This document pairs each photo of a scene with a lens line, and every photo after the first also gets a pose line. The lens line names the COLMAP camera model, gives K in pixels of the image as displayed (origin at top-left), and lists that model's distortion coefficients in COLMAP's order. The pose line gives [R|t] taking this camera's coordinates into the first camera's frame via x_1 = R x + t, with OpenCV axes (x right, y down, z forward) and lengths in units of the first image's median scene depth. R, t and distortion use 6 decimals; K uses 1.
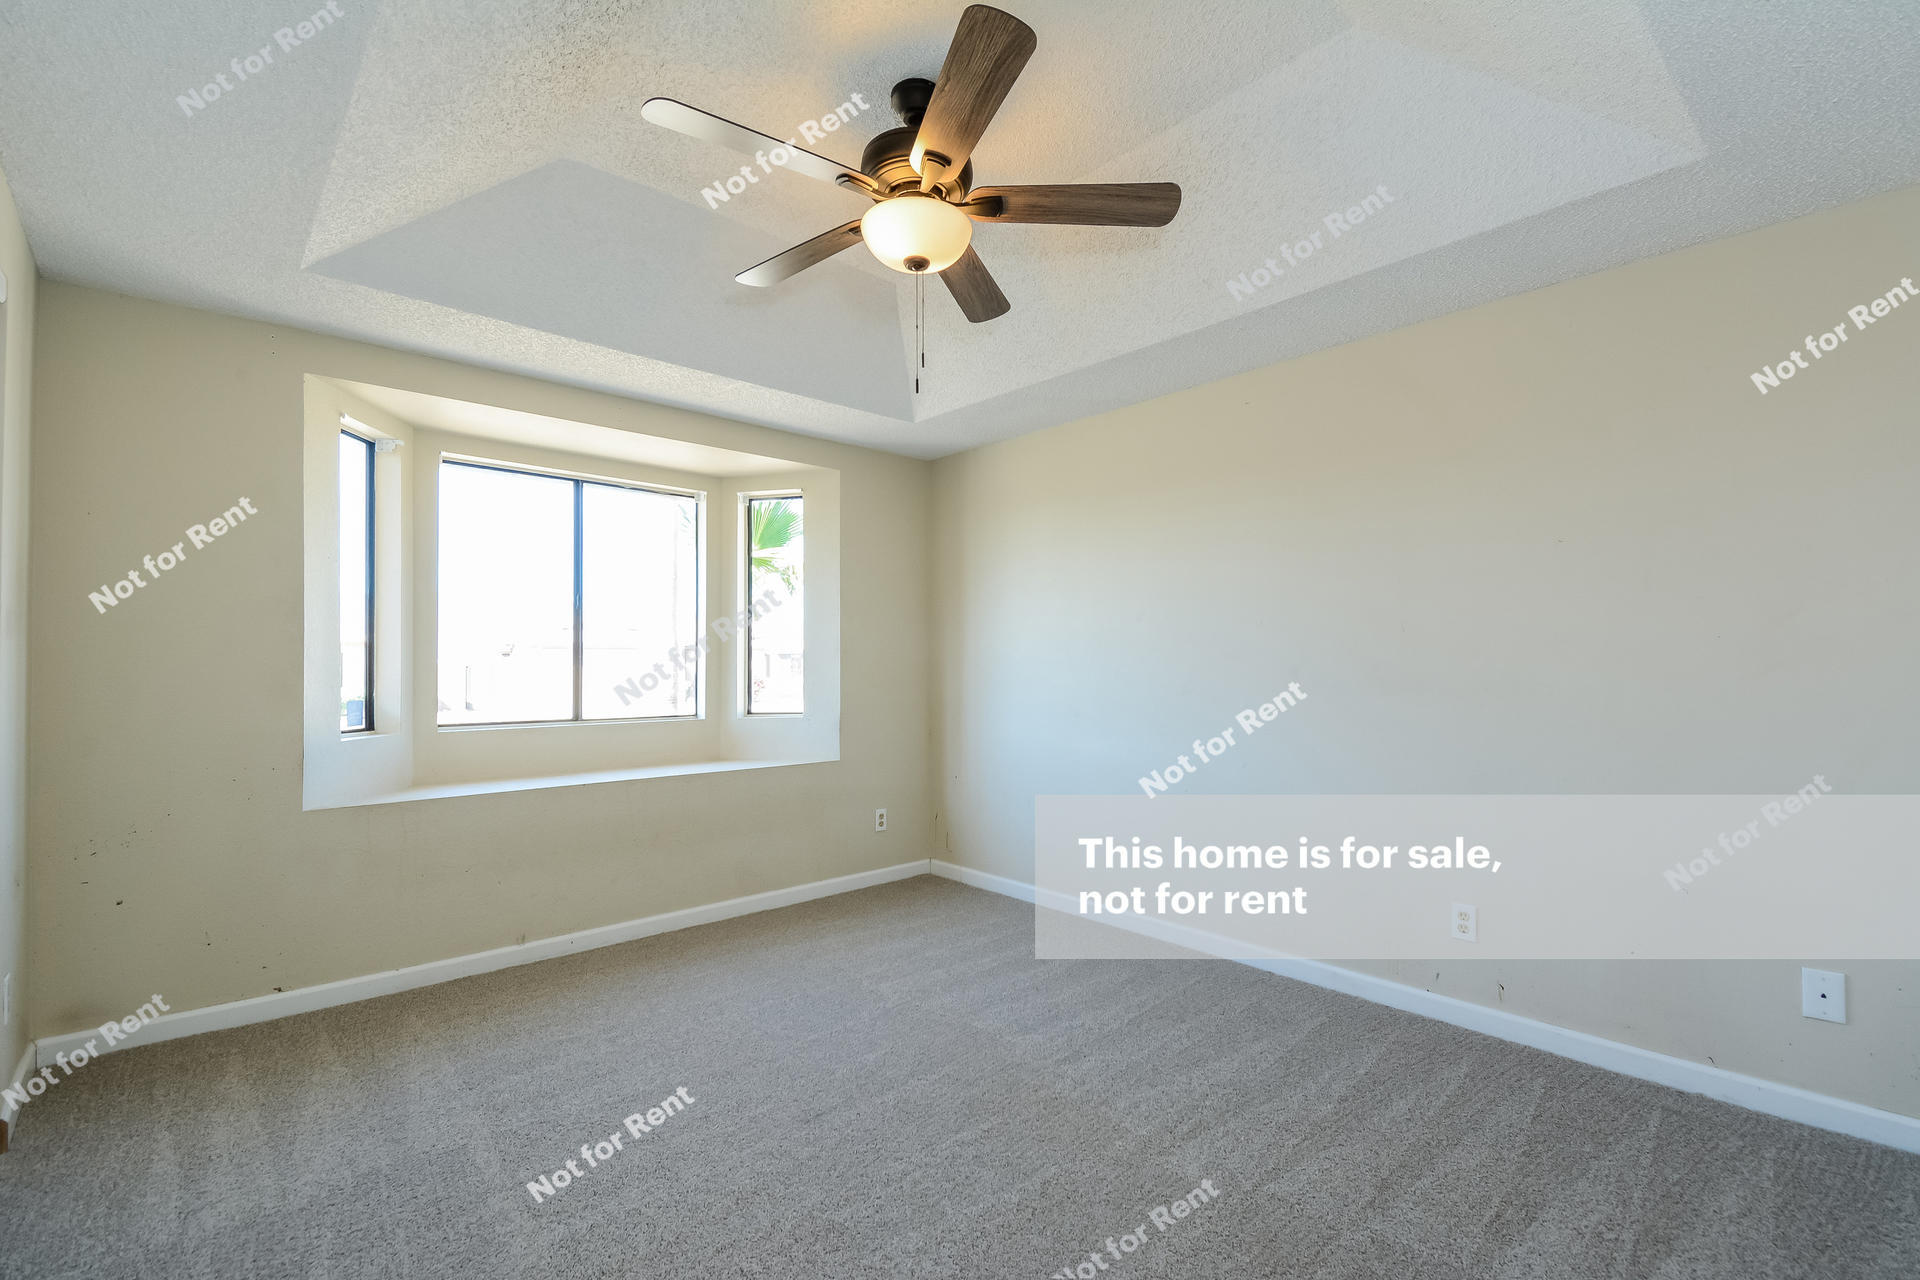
lens RADIAL K [[837.0, 0, 966.3], [0, 837.0, 657.2], [0, 0, 1]] dist [0.050530, -0.033178]
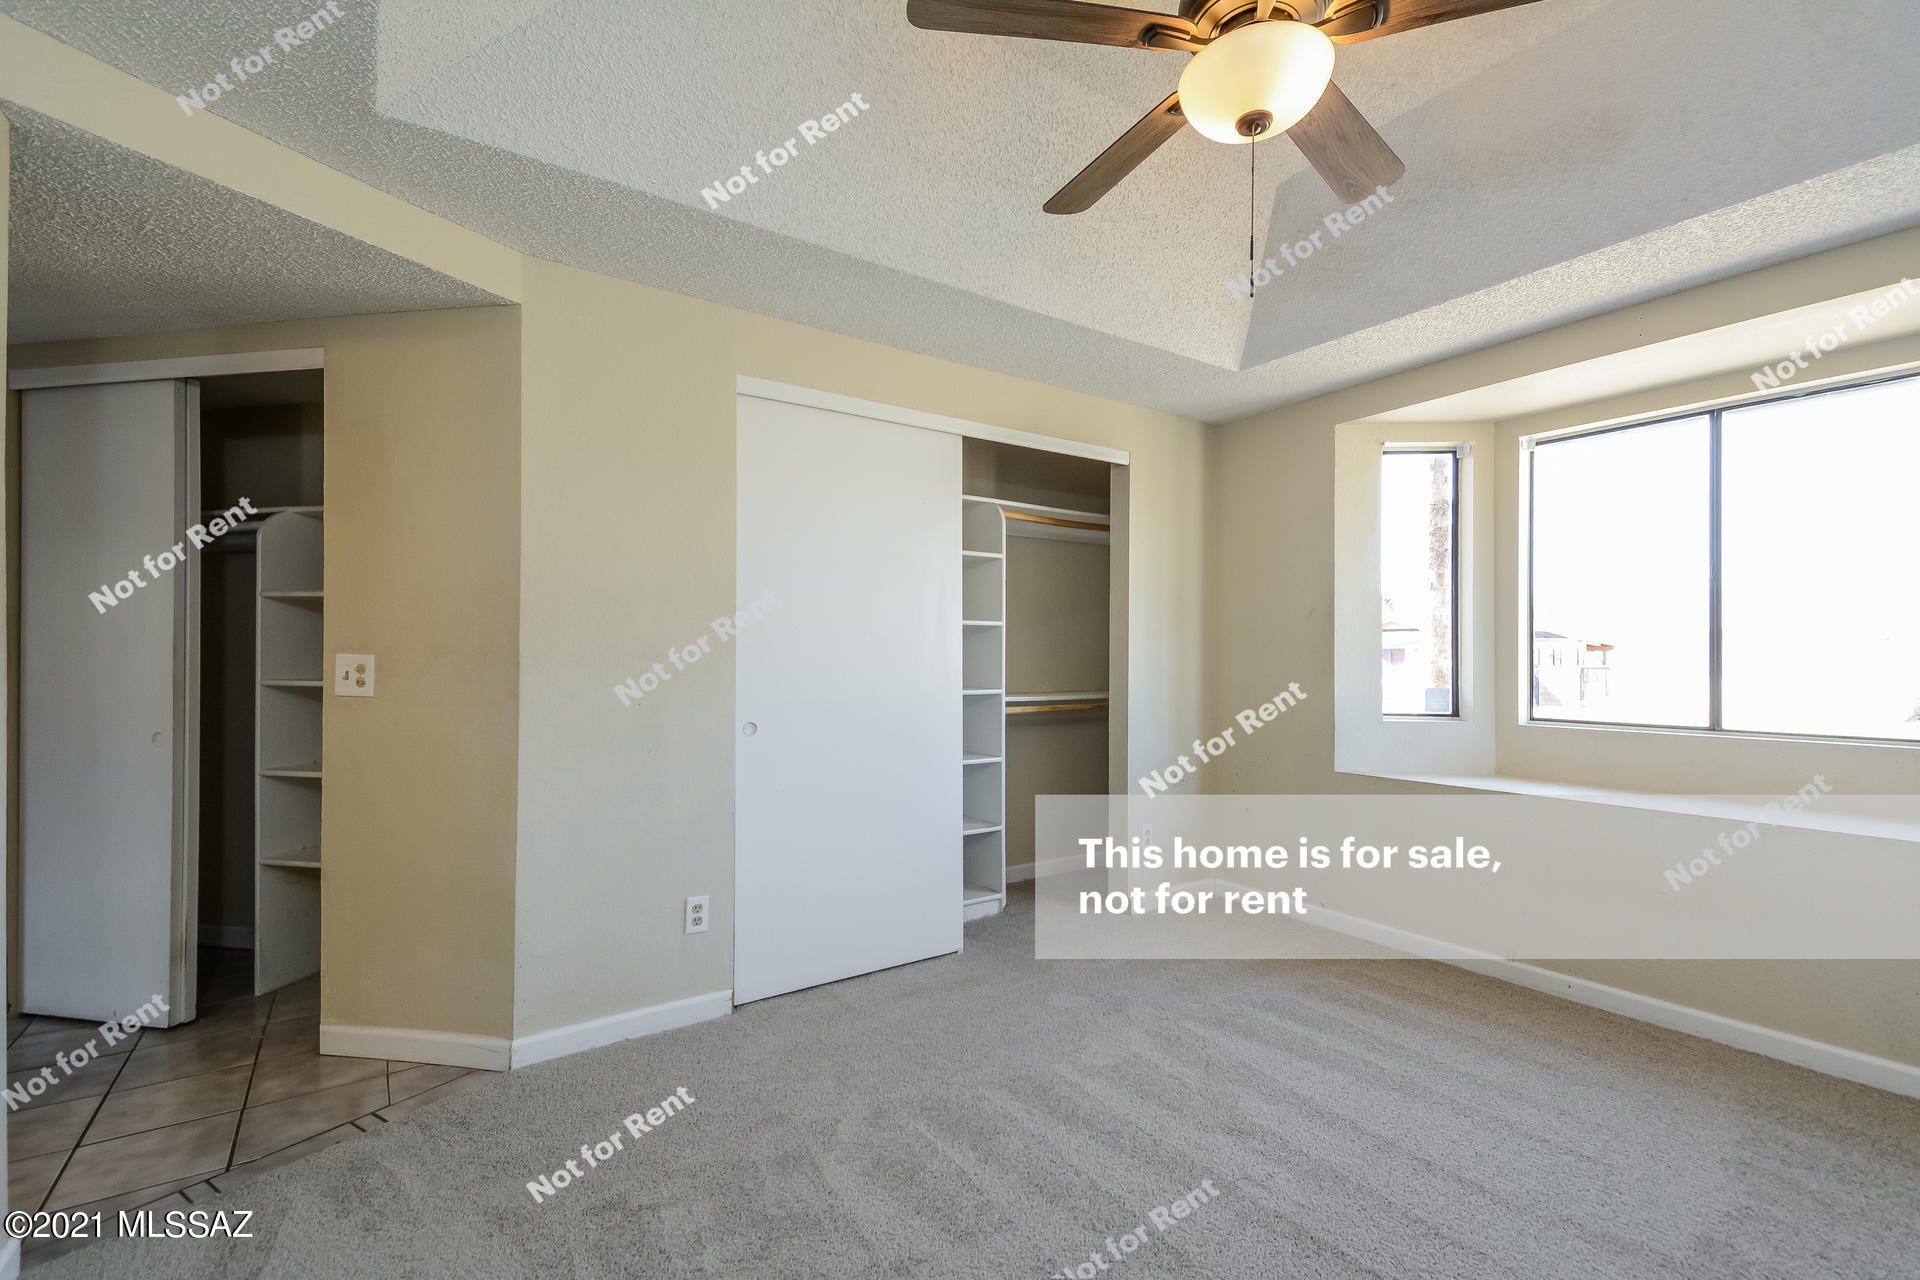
lens RADIAL K [[837.0, 0, 966.3], [0, 837.0, 657.2], [0, 0, 1]] dist [0.050530, -0.033178]
pose [[-0.133060, -0.001484, -0.991107, 0.441597], [0.008019, 0.999965, -0.002574, 0.007565], [0.991076, -0.008290, -0.133043, 0.511112]]
